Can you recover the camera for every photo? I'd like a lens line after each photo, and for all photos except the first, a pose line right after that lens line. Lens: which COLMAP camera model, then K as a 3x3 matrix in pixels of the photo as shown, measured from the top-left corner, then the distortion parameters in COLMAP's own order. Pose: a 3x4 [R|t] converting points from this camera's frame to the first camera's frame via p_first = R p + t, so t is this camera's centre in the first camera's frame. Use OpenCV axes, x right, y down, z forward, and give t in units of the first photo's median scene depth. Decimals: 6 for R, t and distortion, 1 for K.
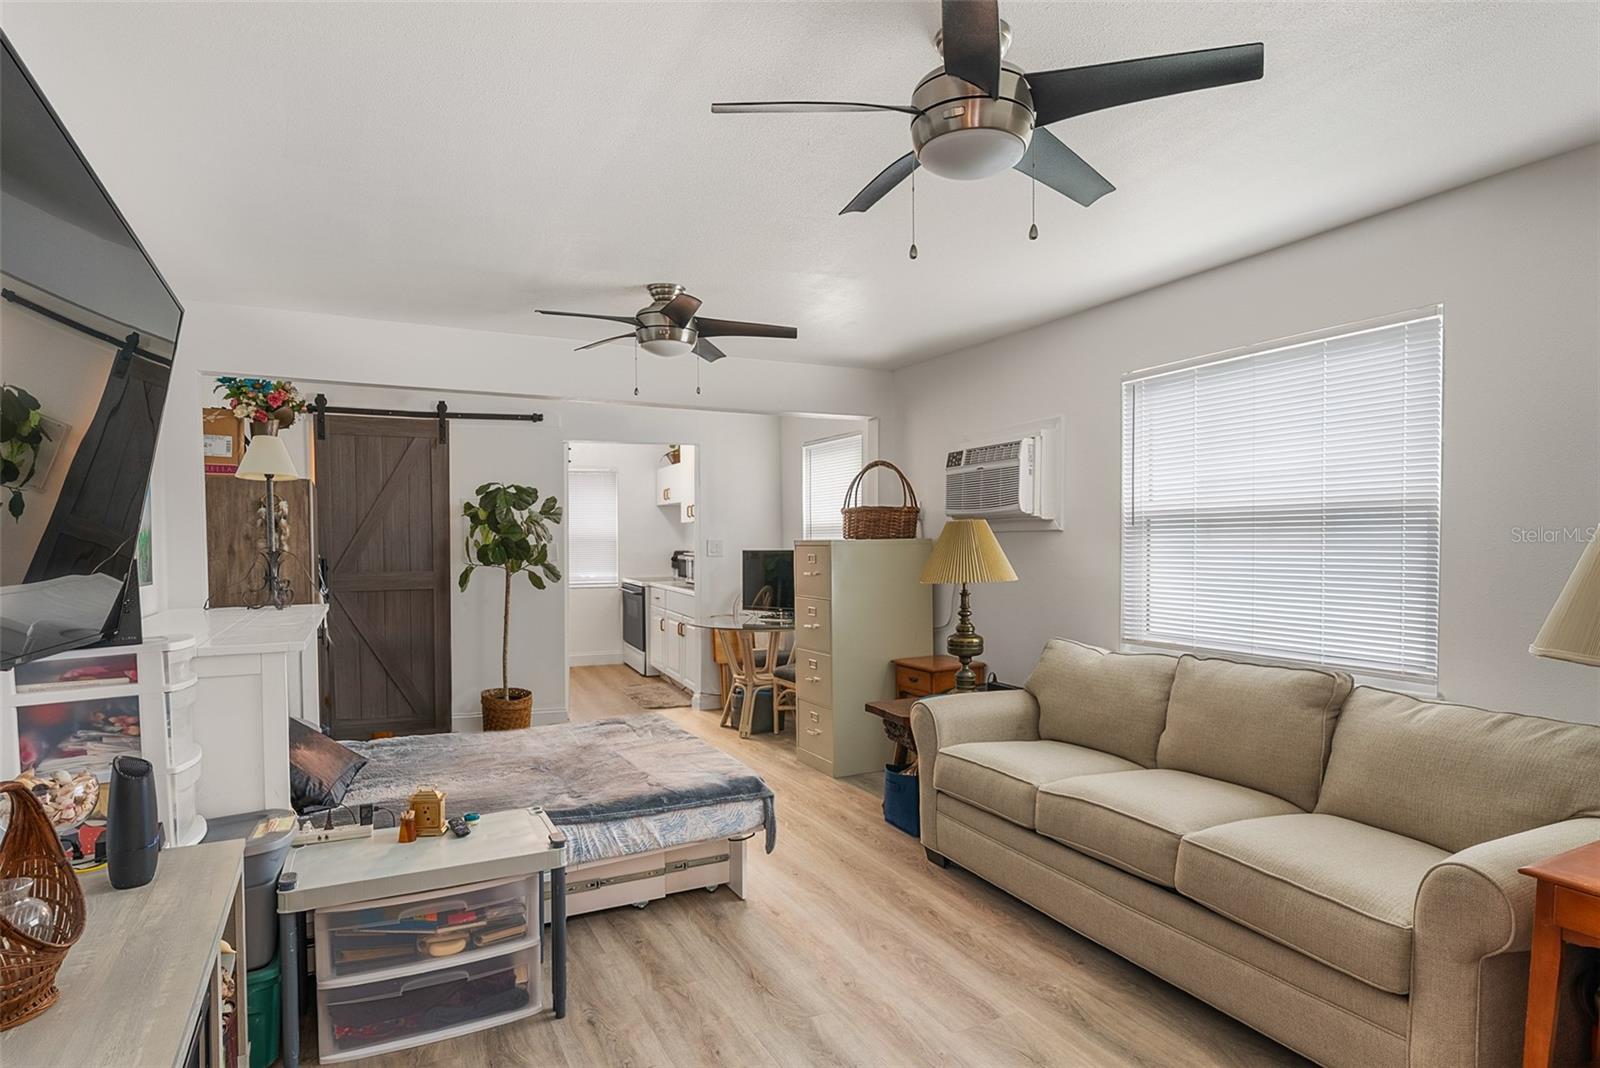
lens RADIAL K [[928.6, 0, 868.4], [0, 928.6, 539.1], [0, 0, 1]] dist [0.000604, -0.024211]
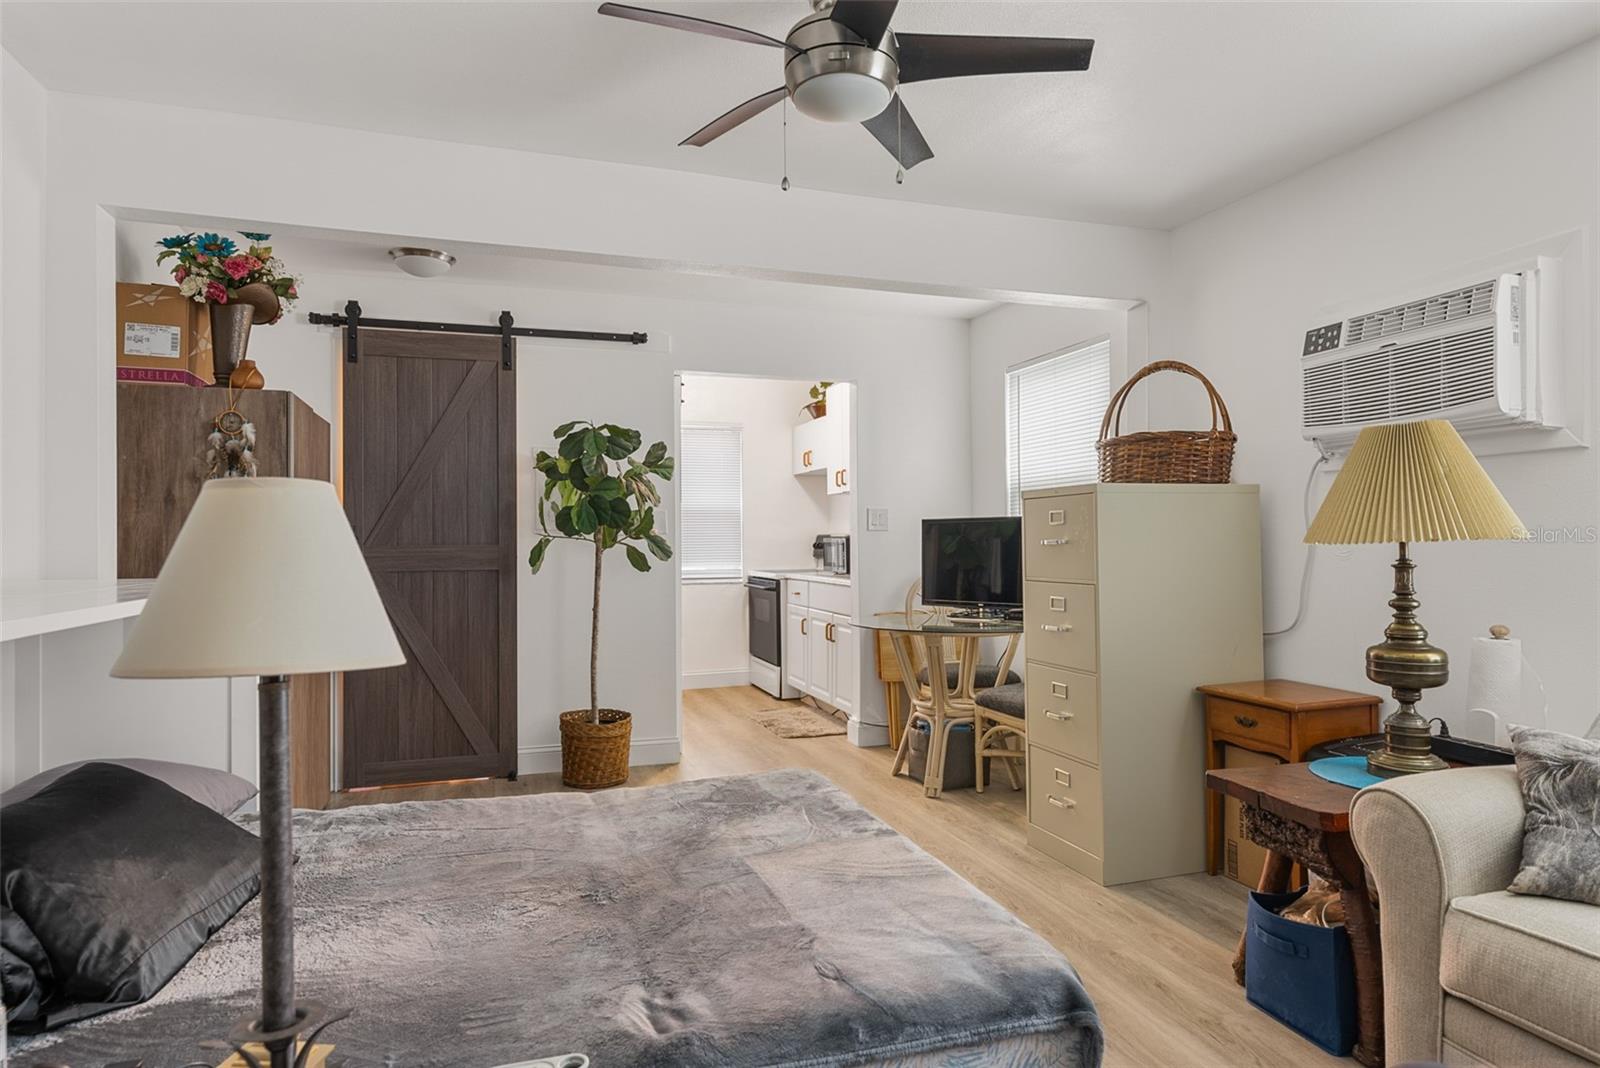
lens RADIAL K [[928.6, 0, 868.4], [0, 928.6, 539.1], [0, 0, 1]] dist [0.000604, -0.024211]
pose [[0.991272, 0.001824, -0.131818, -0.103304], [-0.003139, 0.999947, -0.009765, 0.041569], [0.131793, 0.010093, 0.991226, 0.376513]]
